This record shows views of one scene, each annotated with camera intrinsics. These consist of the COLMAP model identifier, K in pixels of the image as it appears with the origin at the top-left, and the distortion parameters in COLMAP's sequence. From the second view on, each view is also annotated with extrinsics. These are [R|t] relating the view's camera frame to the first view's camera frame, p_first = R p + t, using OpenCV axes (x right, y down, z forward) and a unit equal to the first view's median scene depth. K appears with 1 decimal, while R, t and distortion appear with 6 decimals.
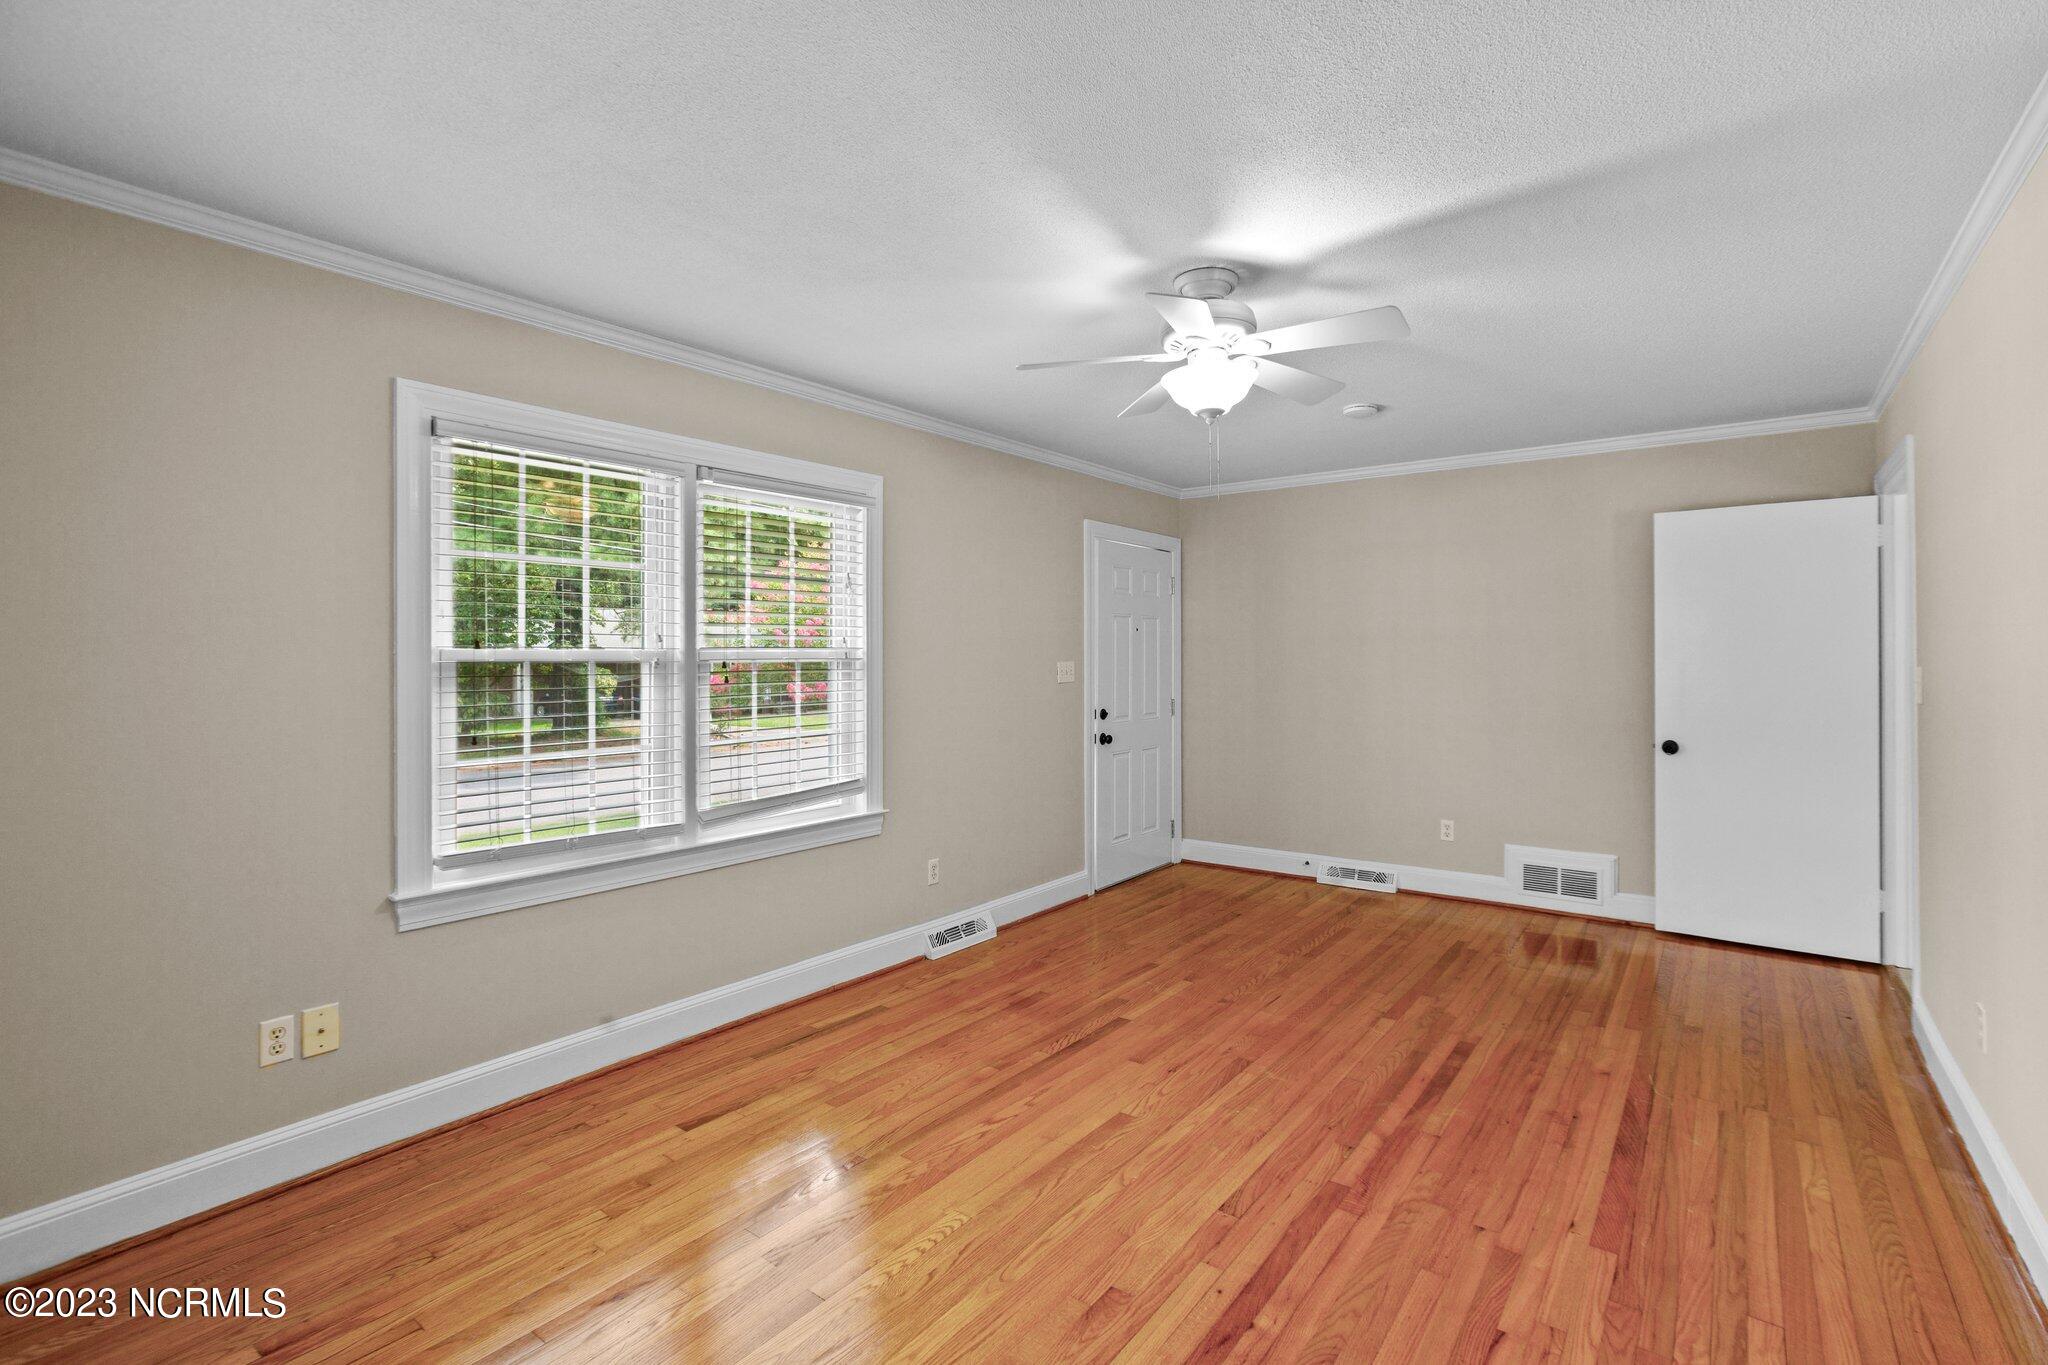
lens RADIAL K [[932.5, 0, 1019.7], [0, 932.5, 666.3], [0, 0, 1]] dist [-0.047162, 0.023622]
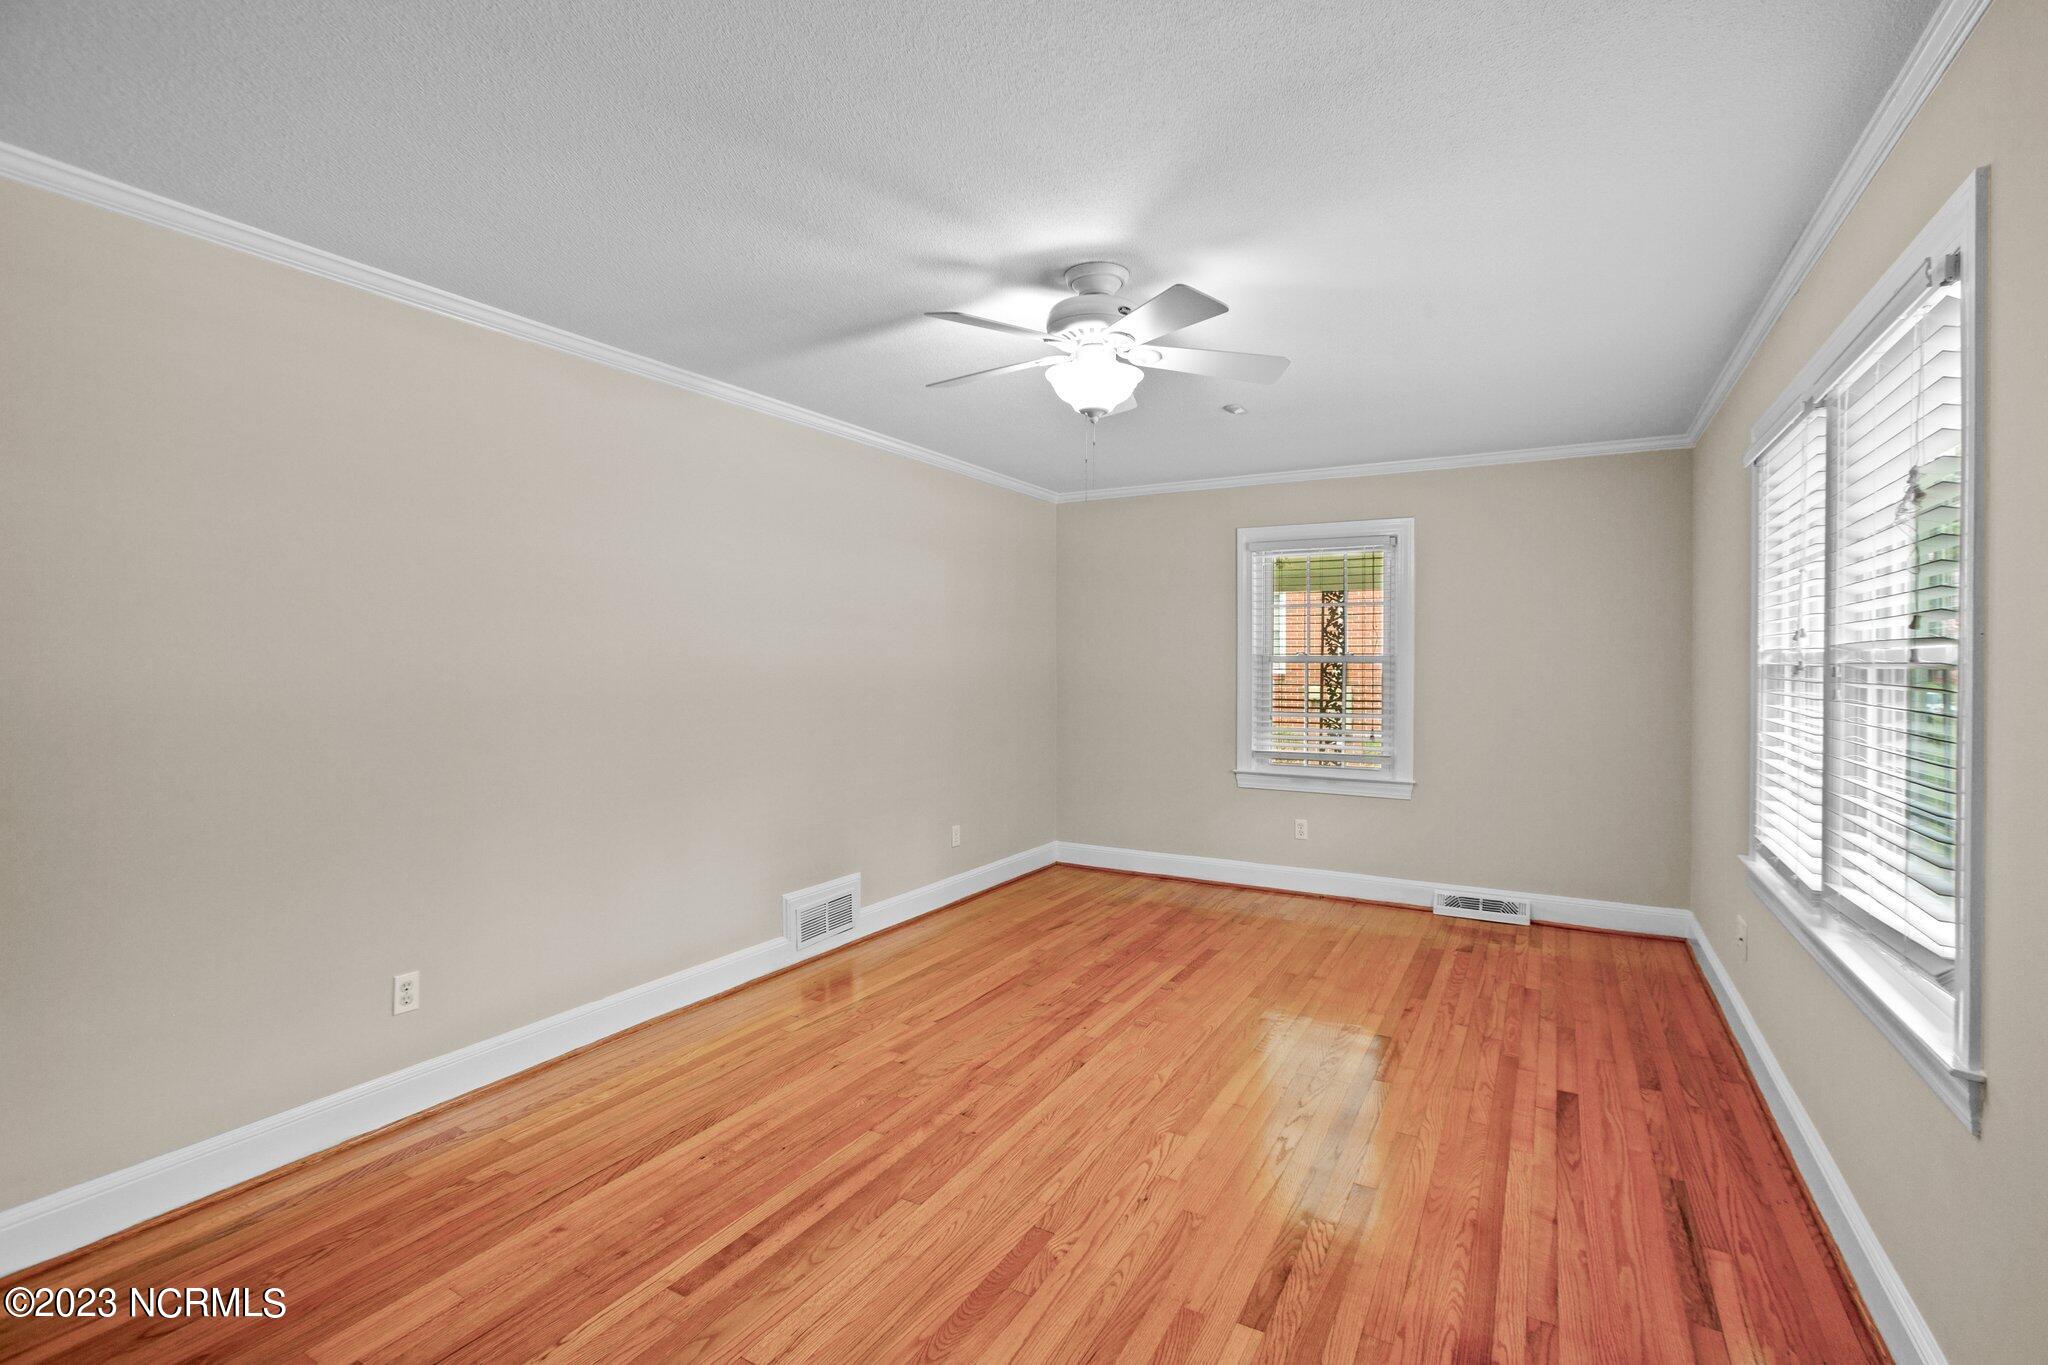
lens RADIAL K [[932.5, 0, 1019.7], [0, 932.5, 666.3], [0, 0, 1]] dist [-0.047162, 0.023622]
pose [[-0.990989, 0.002515, -0.133923, 0.338792], [0.000748, 0.999912, 0.013244, -0.013048], [0.133944, 0.013024, -0.990903, 1.604121]]
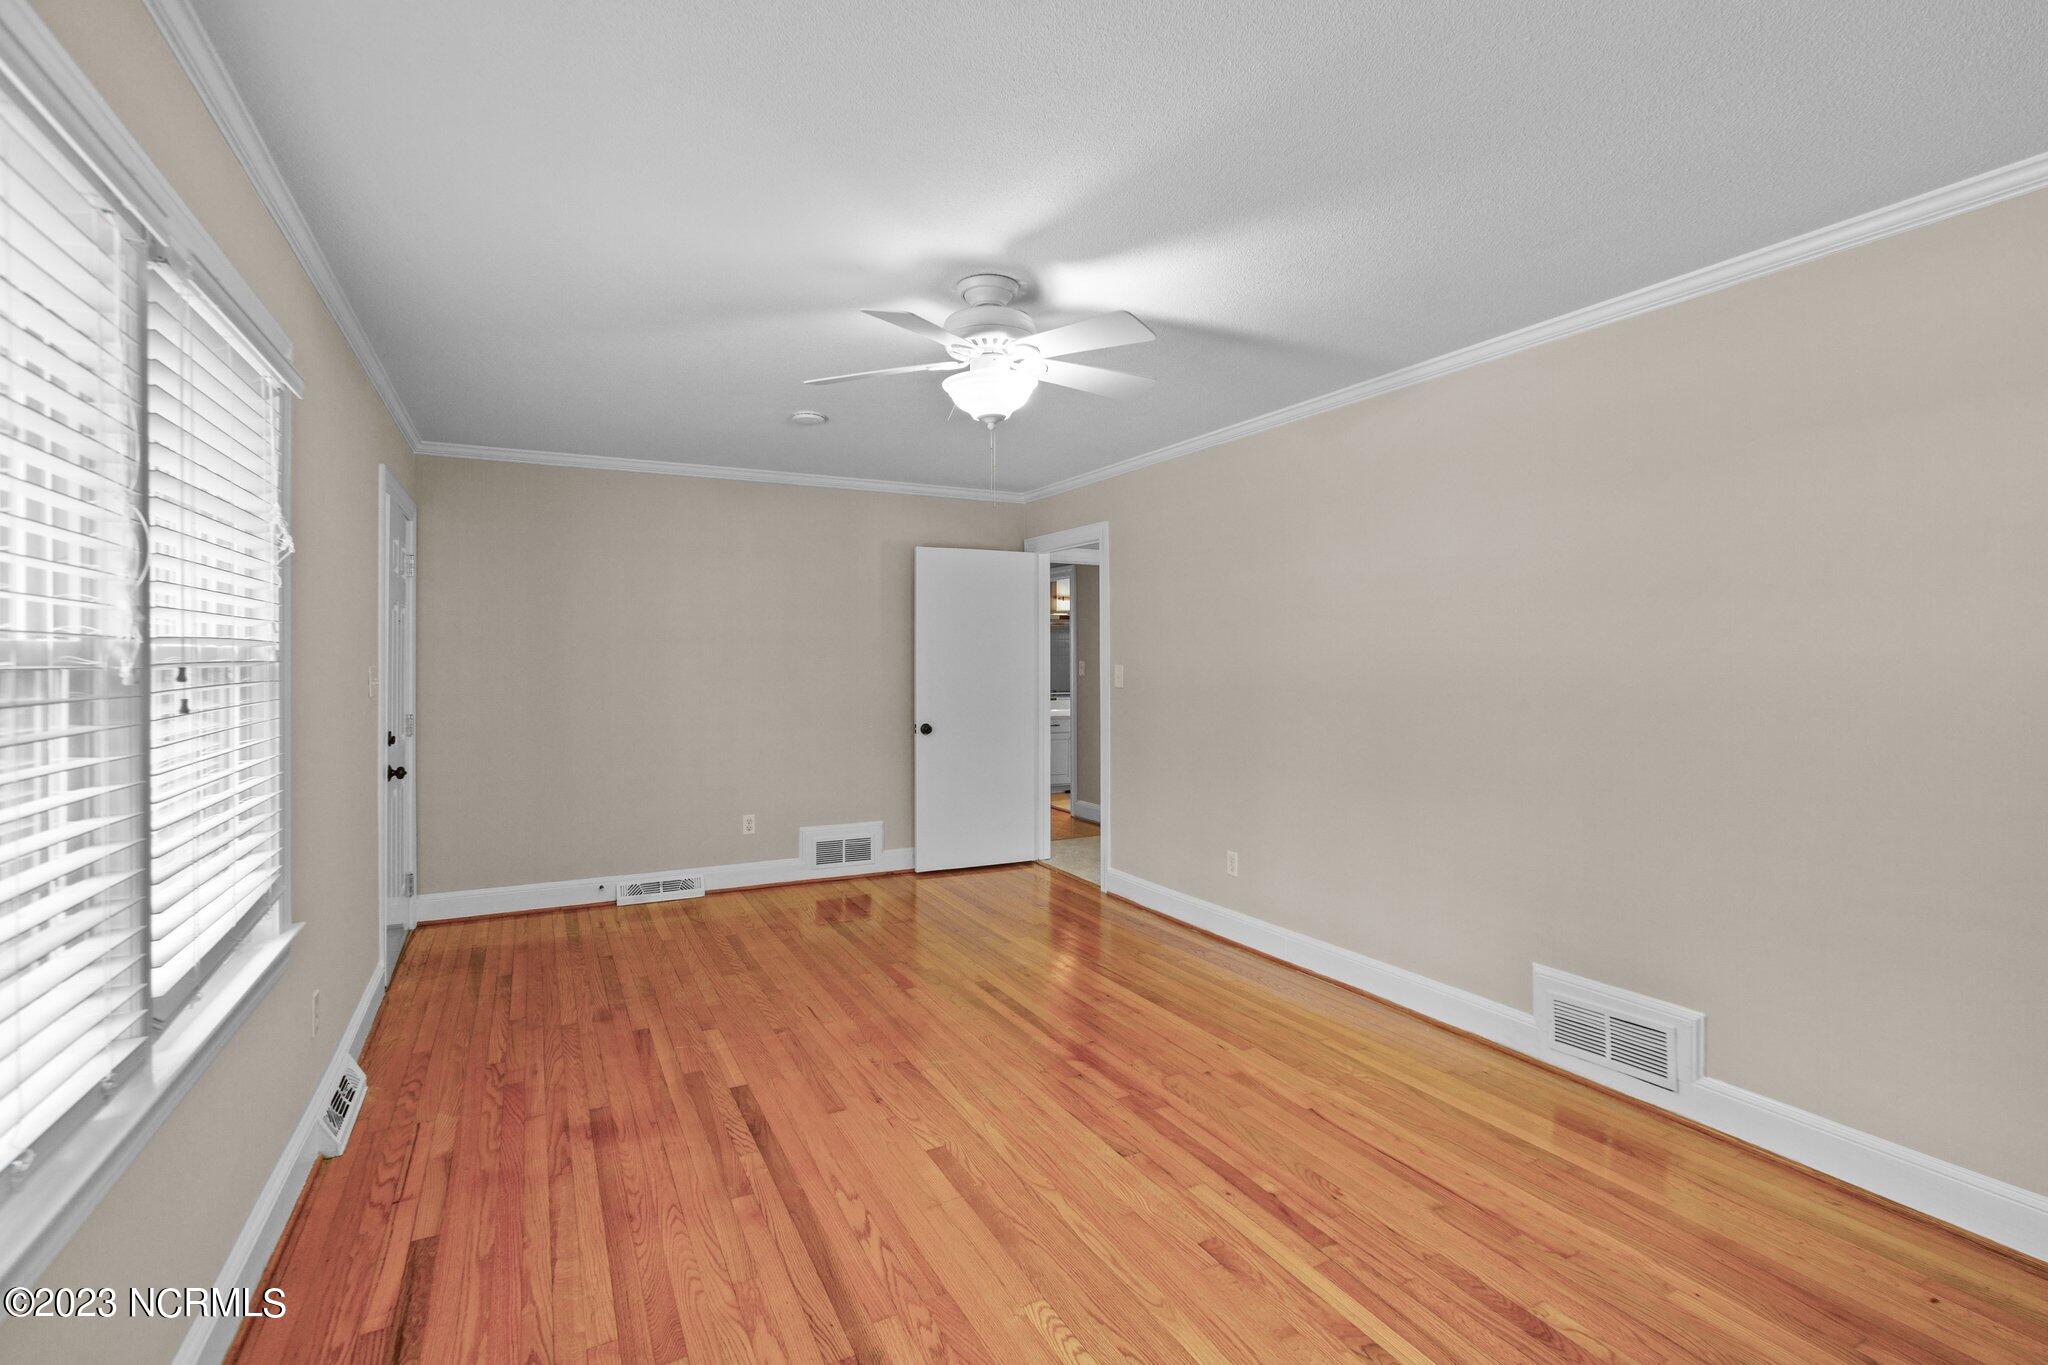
lens RADIAL K [[932.5, 0, 1019.7], [0, 932.5, 666.3], [0, 0, 1]] dist [-0.047162, 0.023622]
pose [[0.416986, -0.004695, 0.908901, -0.575270], [0.007658, 0.999969, 0.001653, -0.001475], [-0.908881, 0.006271, 0.417009, 0.442164]]
